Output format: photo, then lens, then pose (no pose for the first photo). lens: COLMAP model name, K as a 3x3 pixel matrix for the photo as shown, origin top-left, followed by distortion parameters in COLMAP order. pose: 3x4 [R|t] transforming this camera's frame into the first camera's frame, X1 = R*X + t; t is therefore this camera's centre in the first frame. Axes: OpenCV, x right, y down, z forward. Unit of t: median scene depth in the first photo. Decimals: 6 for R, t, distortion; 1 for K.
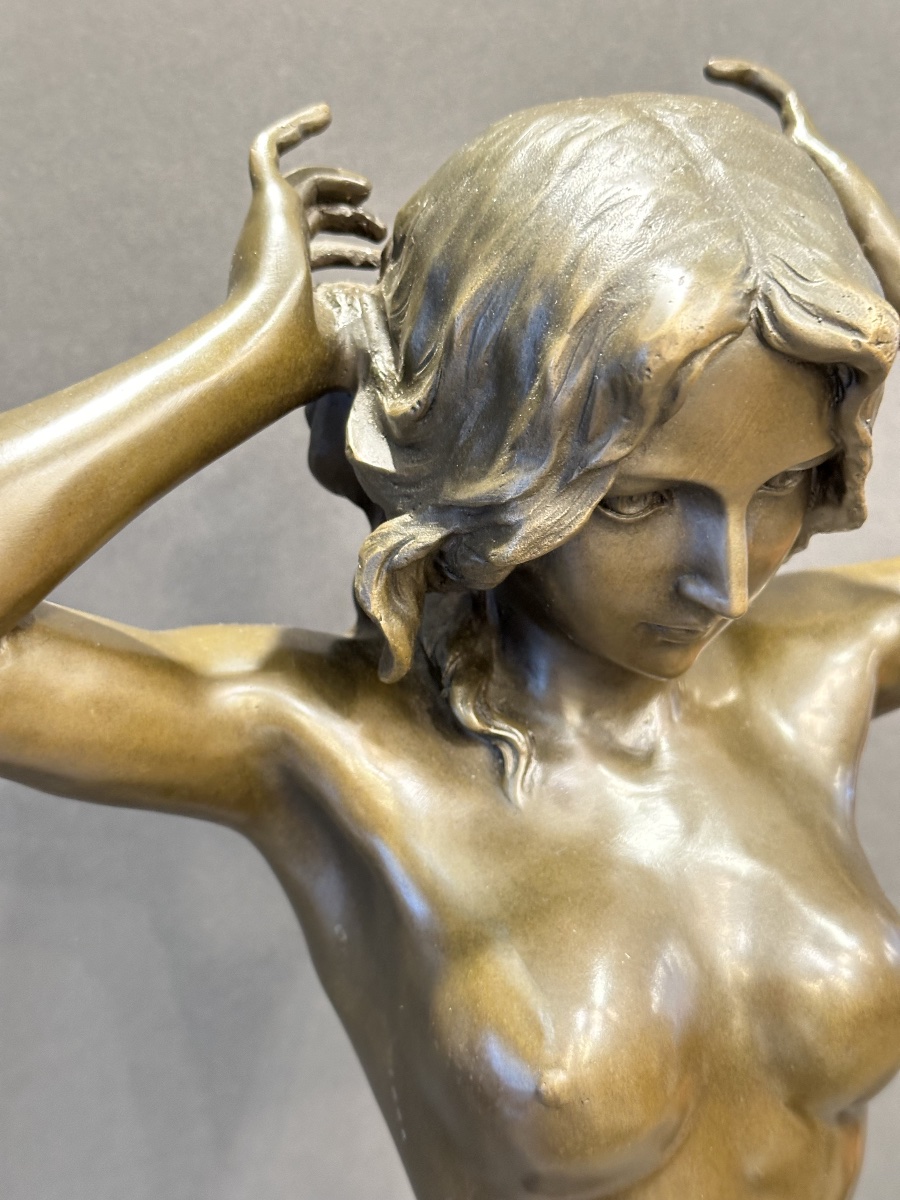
lens RADIAL K [[1697.4, 0, 439.3], [0, 1697.4, 588.5], [0, 0, 1]] dist [0.125821, 0.000000]
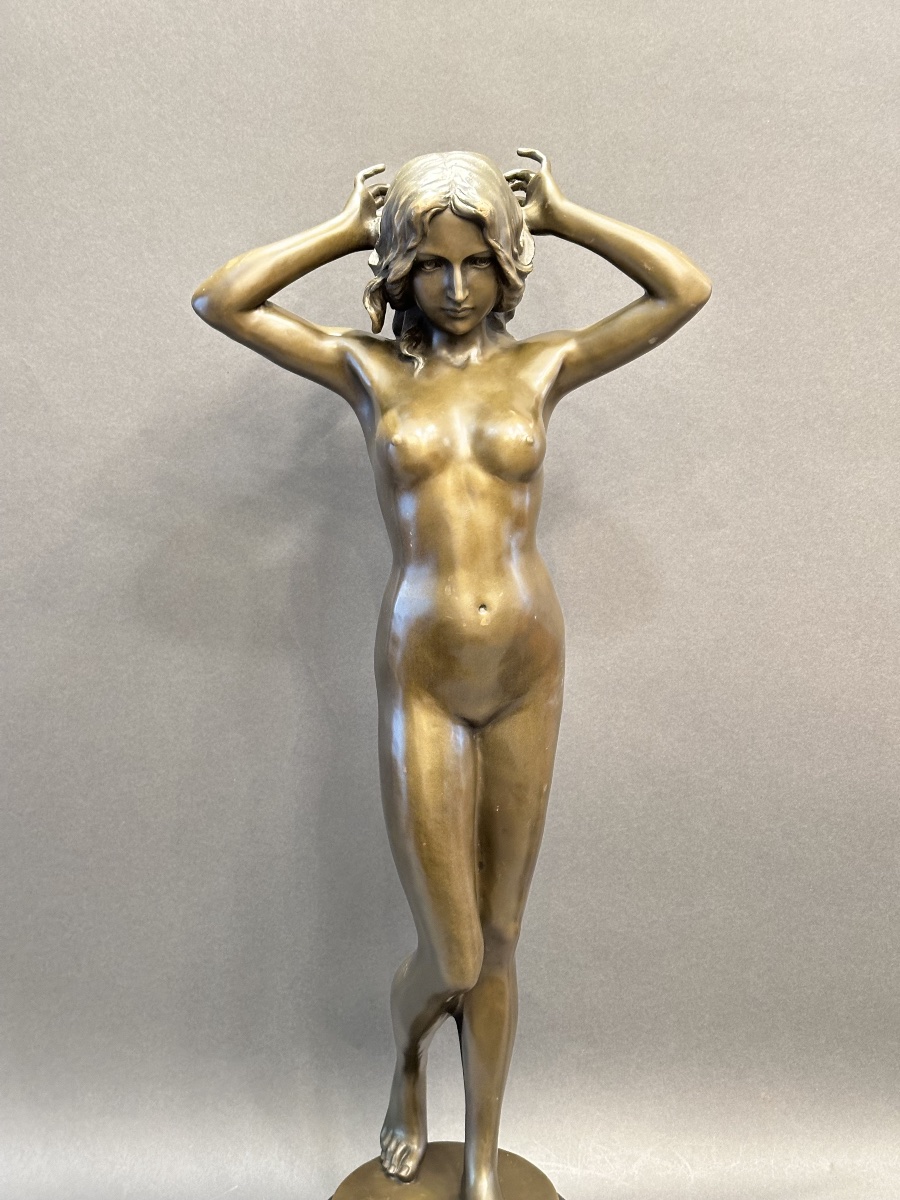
lens RADIAL K [[1697.4, 0, 459.9], [0, 1697.4, 604.6], [0, 0, 1]] dist [0.125821, 0.000000]
pose [[0.932786, 0.048062, -0.357212, 1.463332], [-0.093252, 0.989506, -0.110372, 1.019672], [0.348159, 0.136264, 0.927479, -2.106633]]
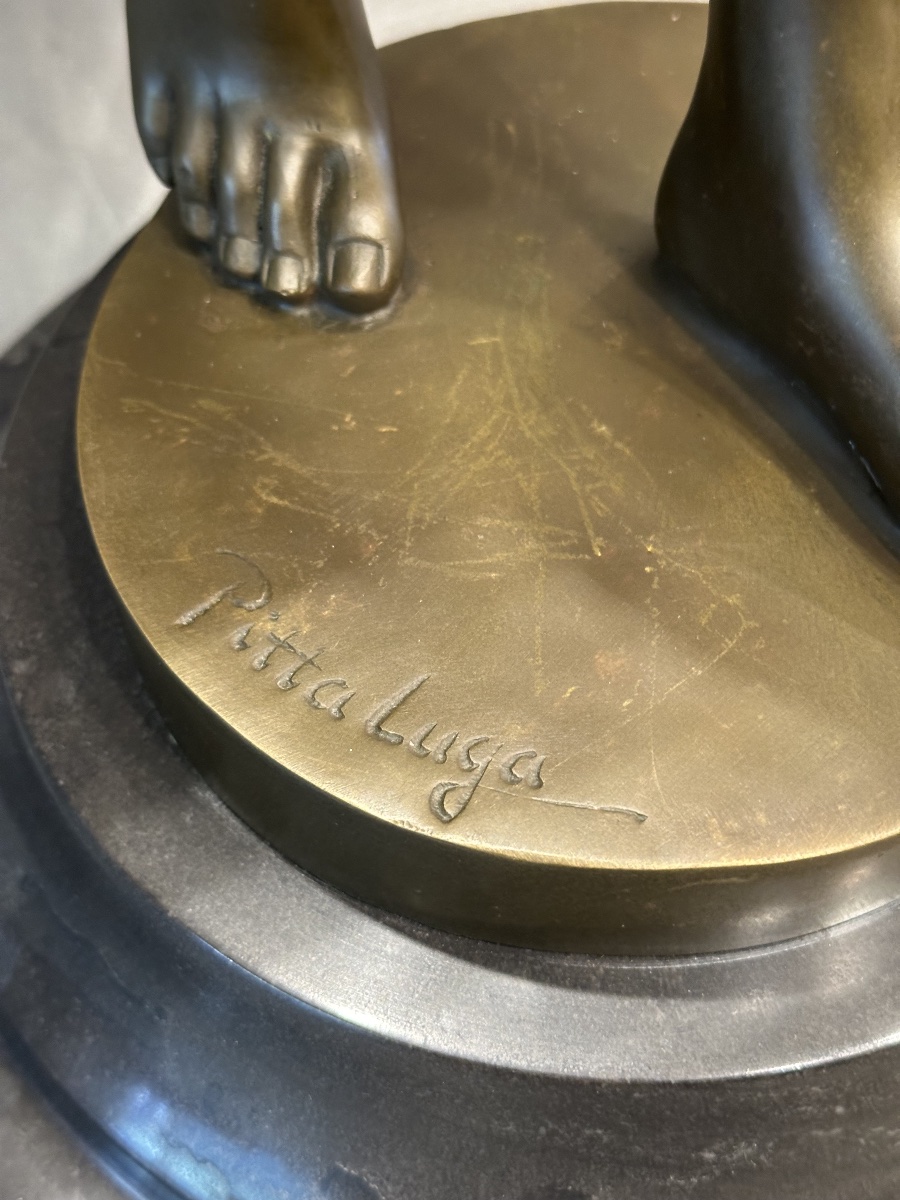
lens RADIAL K [[1697.4, 0, 444.1], [0, 1697.4, 610.0], [0, 0, 1]] dist [0.125821, 0.000000]
pose [[0.990784, -0.135450, 0.000667, -0.085439], [0.110759, 0.812983, 0.571656, 1.599360], [-0.077973, -0.566314, 0.820493, 1.150043]]
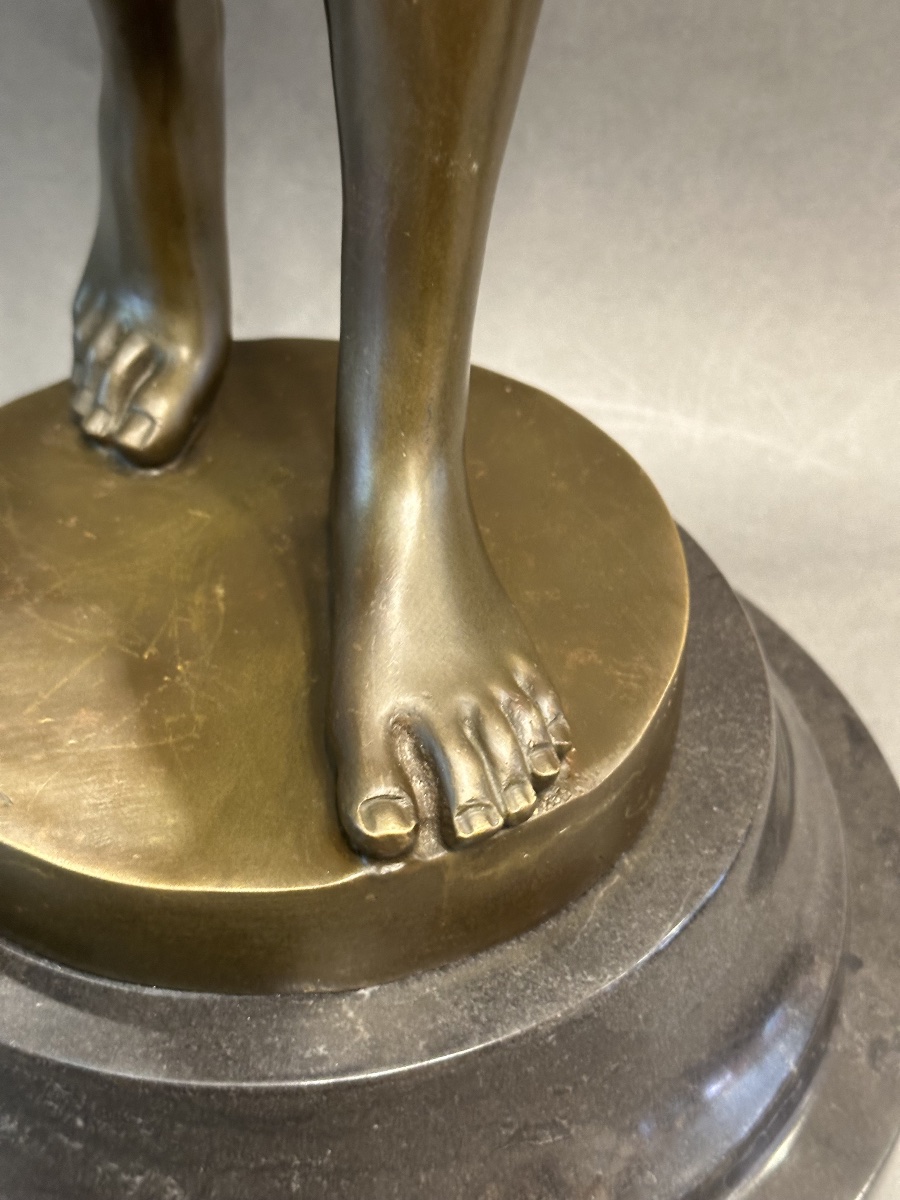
lens RADIAL K [[1697.4, 0, 448.5], [0, 1697.4, 622.4], [0, 0, 1]] dist [0.125821, 0.000000]
pose [[0.922792, 0.240272, -0.301206, 0.479640], [-0.128915, 0.929226, 0.346293, 1.629166], [0.363093, -0.280727, 0.888457, 0.943762]]
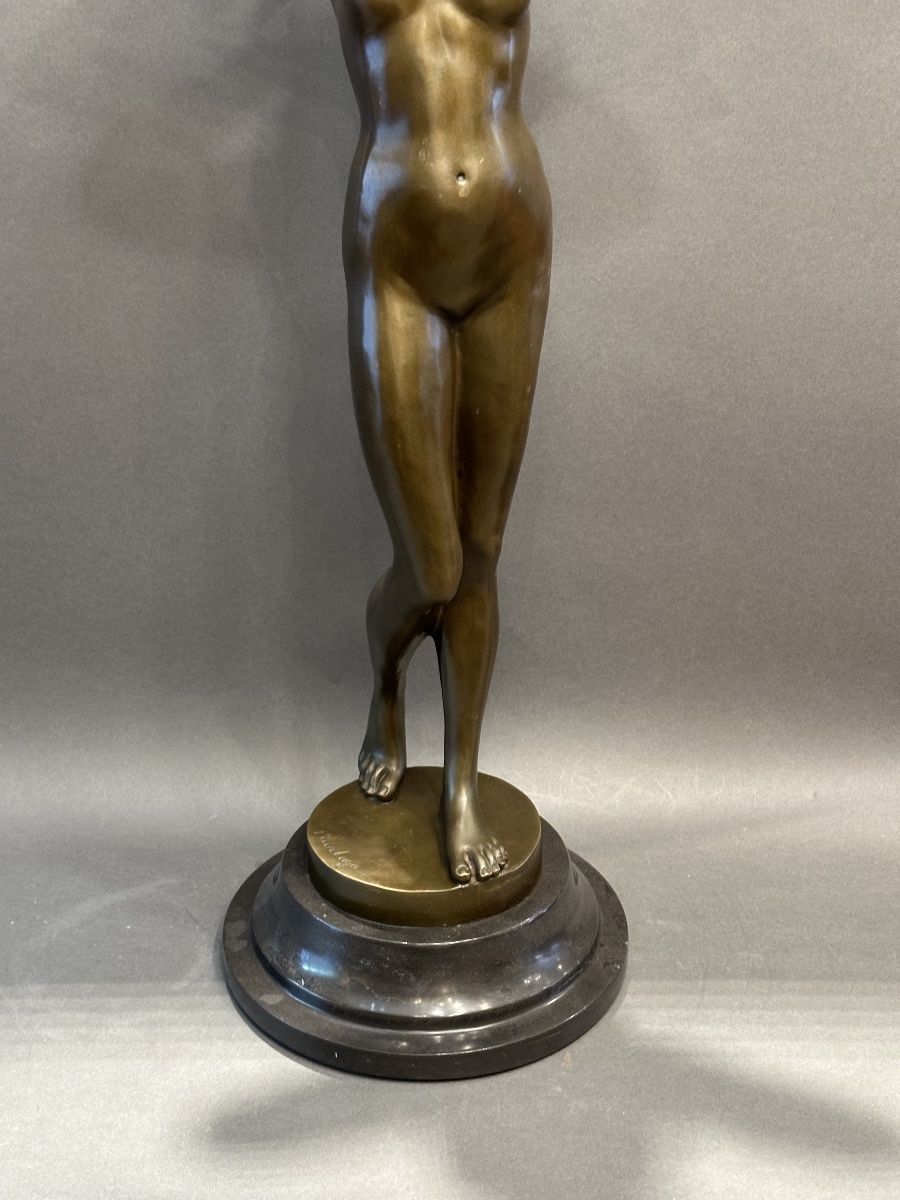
lens RADIAL K [[1697.4, 0, 455.6], [0, 1697.4, 618.6], [0, 0, 1]] dist [0.125821, 0.000000]
pose [[0.934883, 0.105868, -0.338801, 1.406937], [-0.091103, 0.994078, 0.059240, 1.266801], [0.343066, -0.024517, 0.938991, -1.837243]]
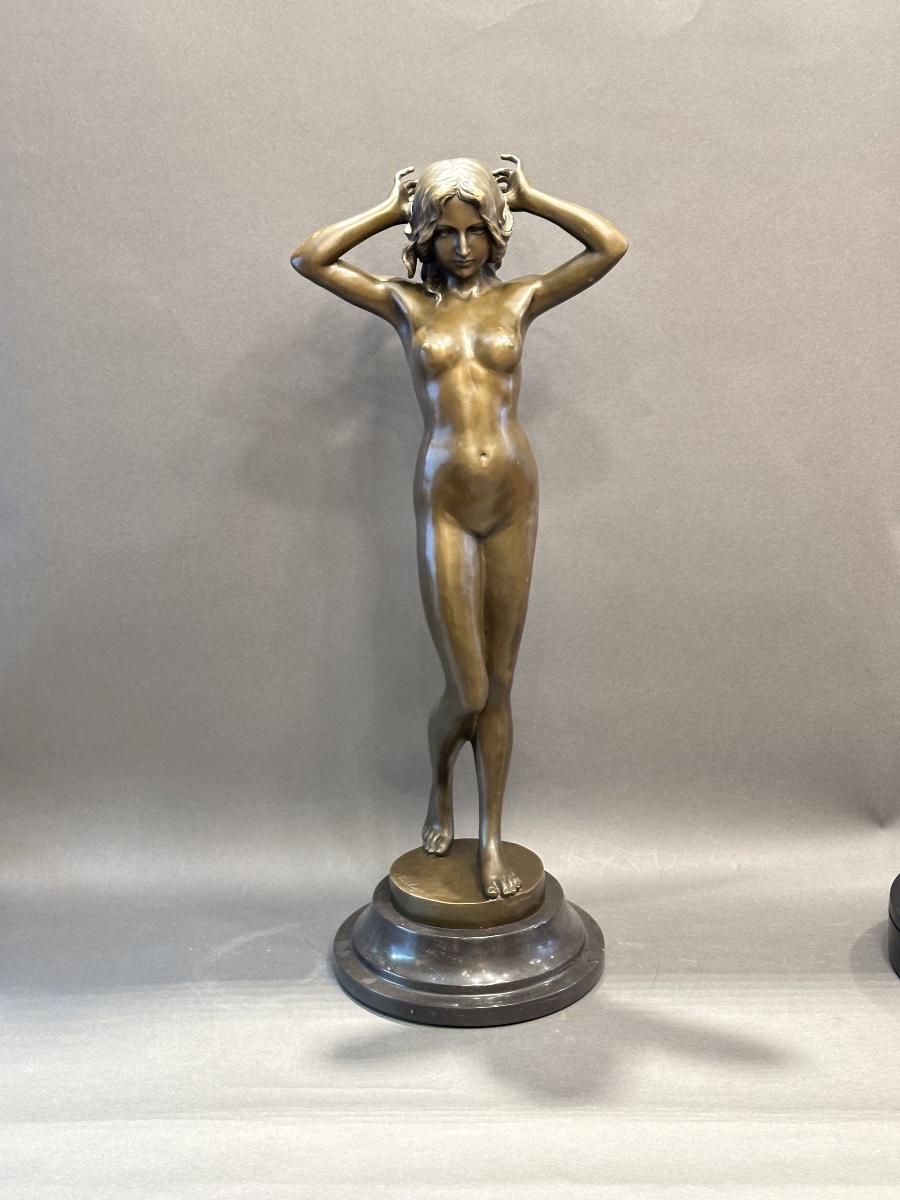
lens RADIAL K [[1697.4, 0, 461.5], [0, 1697.4, 617.1], [0, 0, 1]] dist [0.125821, 0.000000]
pose [[0.929726, 0.037055, -0.366383, 2.211096], [-0.076092, 0.992784, -0.092683, 1.667202], [0.360304, 0.114048, 0.925837, -3.857880]]
